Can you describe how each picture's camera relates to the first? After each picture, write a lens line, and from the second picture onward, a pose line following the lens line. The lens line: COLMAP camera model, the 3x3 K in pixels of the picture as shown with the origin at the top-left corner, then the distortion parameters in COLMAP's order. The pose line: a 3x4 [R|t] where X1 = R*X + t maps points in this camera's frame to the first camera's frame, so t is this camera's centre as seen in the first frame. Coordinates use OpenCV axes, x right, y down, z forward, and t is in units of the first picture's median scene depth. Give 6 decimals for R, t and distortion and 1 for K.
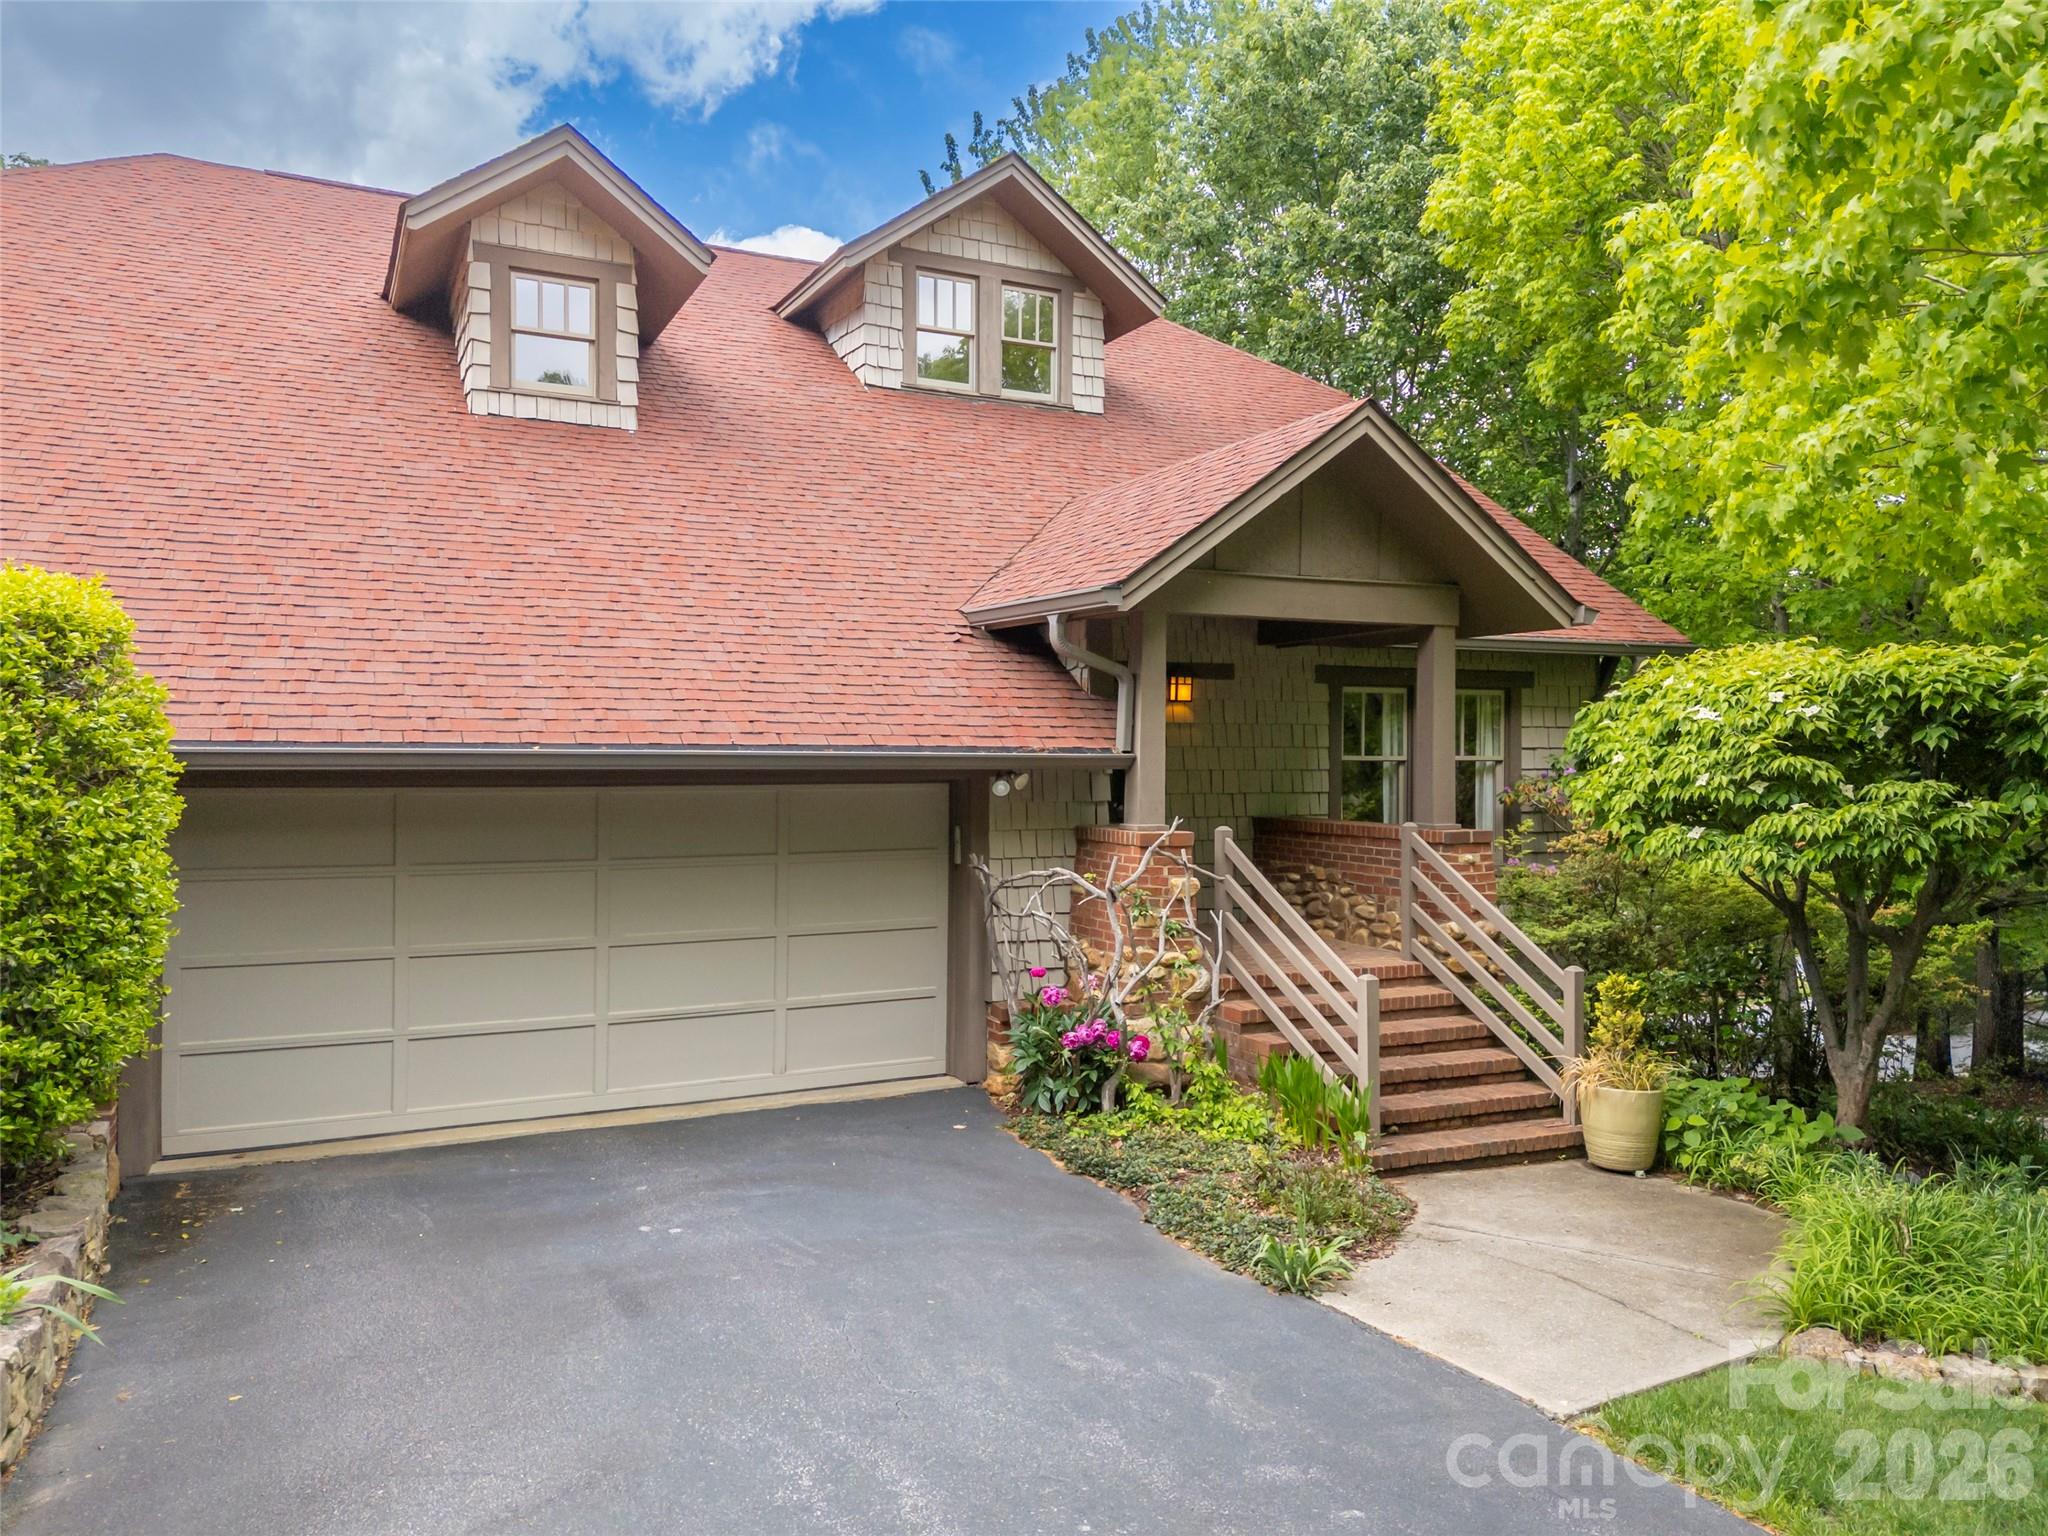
lens RADIAL K [[1441.5, 0, 977.8], [0, 1441.5, 718.8], [0, 0, 1]] dist [0.004760, 0.000079]
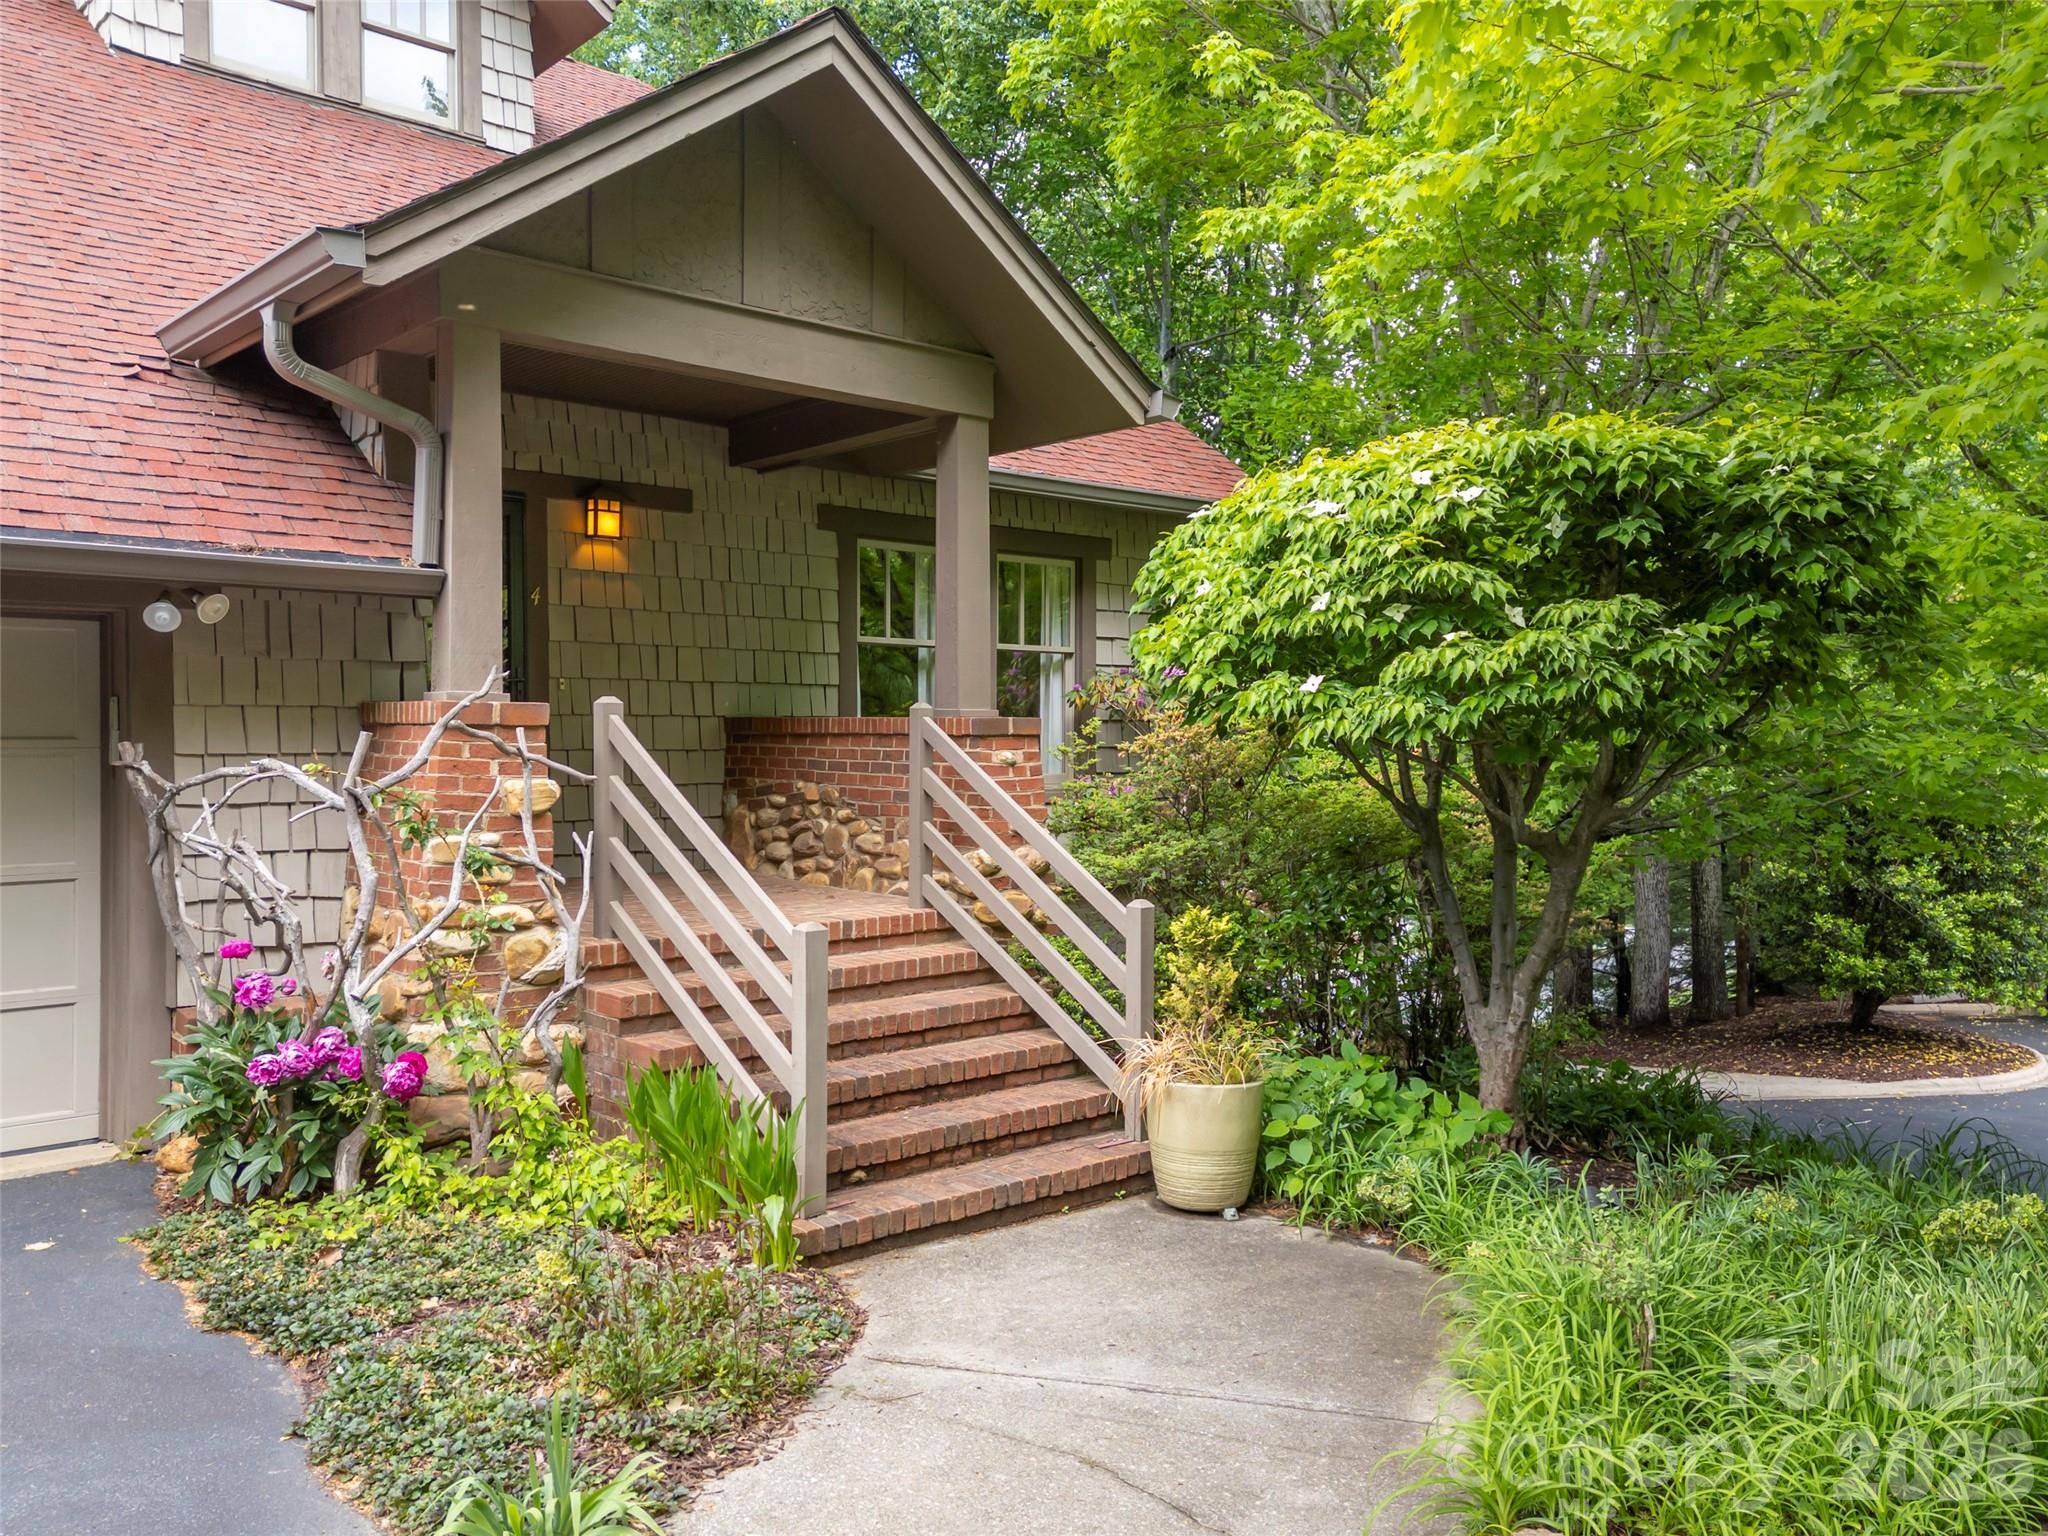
lens RADIAL K [[1558.5, 0, 1032.4], [0, 1558.5, 708.7], [0, 0, 1]] dist [0.071138, -0.120764]
pose [[0.956678, -0.001148, 0.291147, 0.166844], [-0.002654, 0.999916, 0.012663, 0.079140], [-0.291137, -0.012887, 0.956595, 0.350176]]
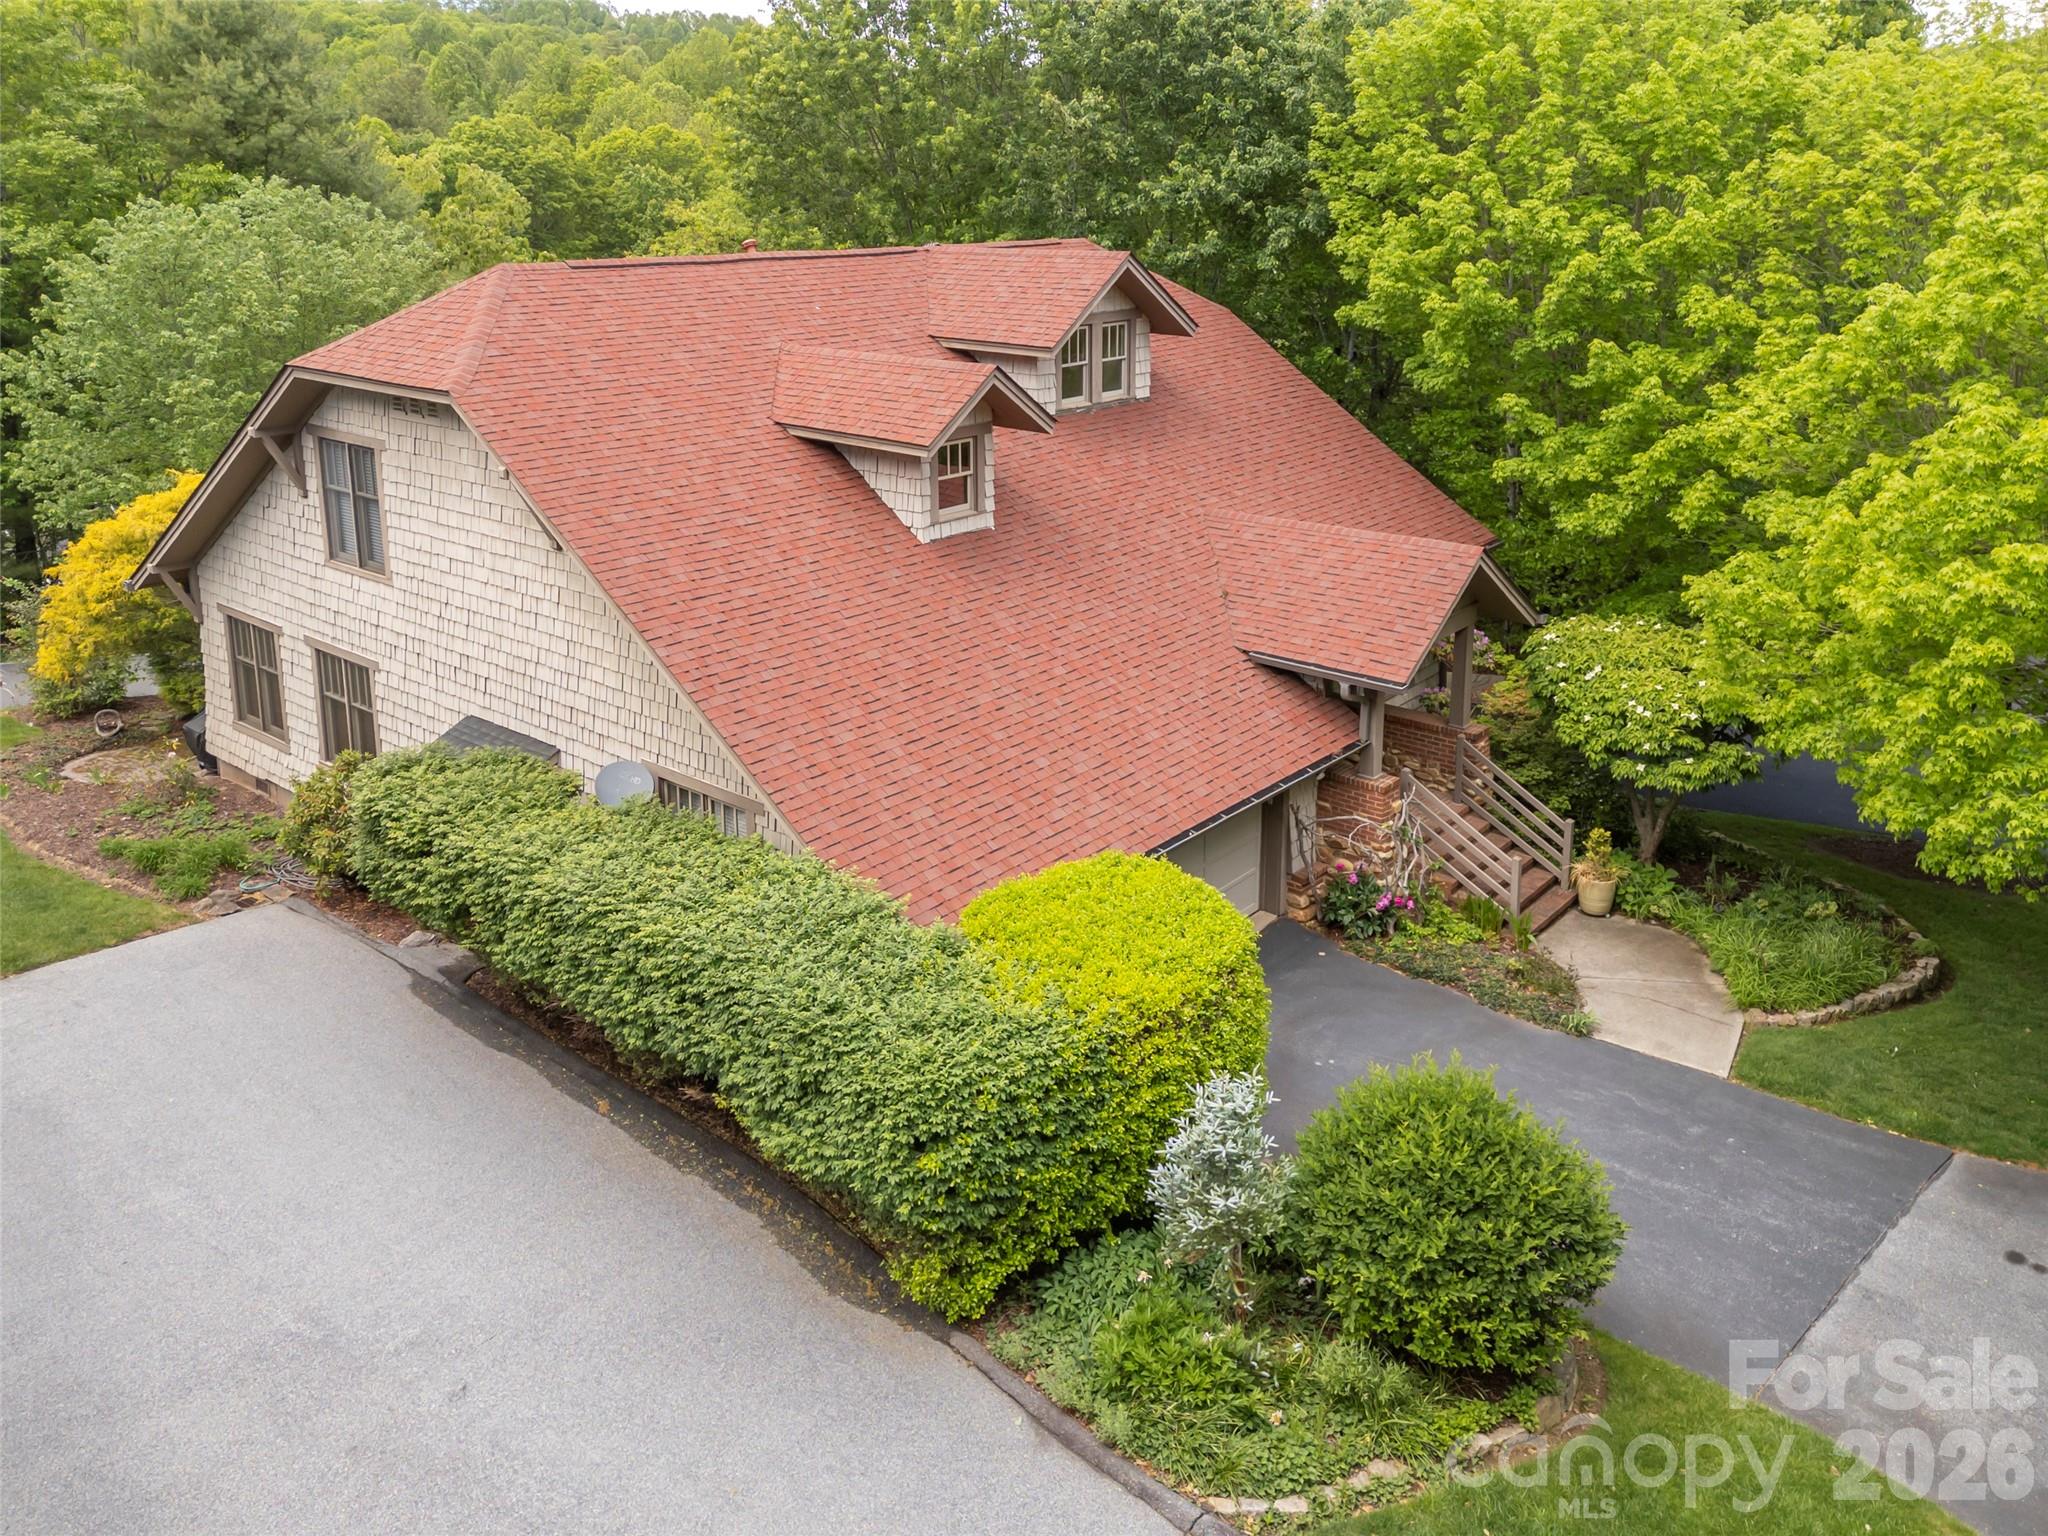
lens RADIAL K [[1445.3, 0, 1014.4], [0, 1445.3, 512.8], [0, 0, 1]] dist [0.066439, -0.087644]
pose [[0.913402, -0.107171, 0.392696, -1.158526], [0.021709, 0.976171, 0.215914, -0.772961], [-0.406478, -0.188691, 0.893964, -0.500364]]
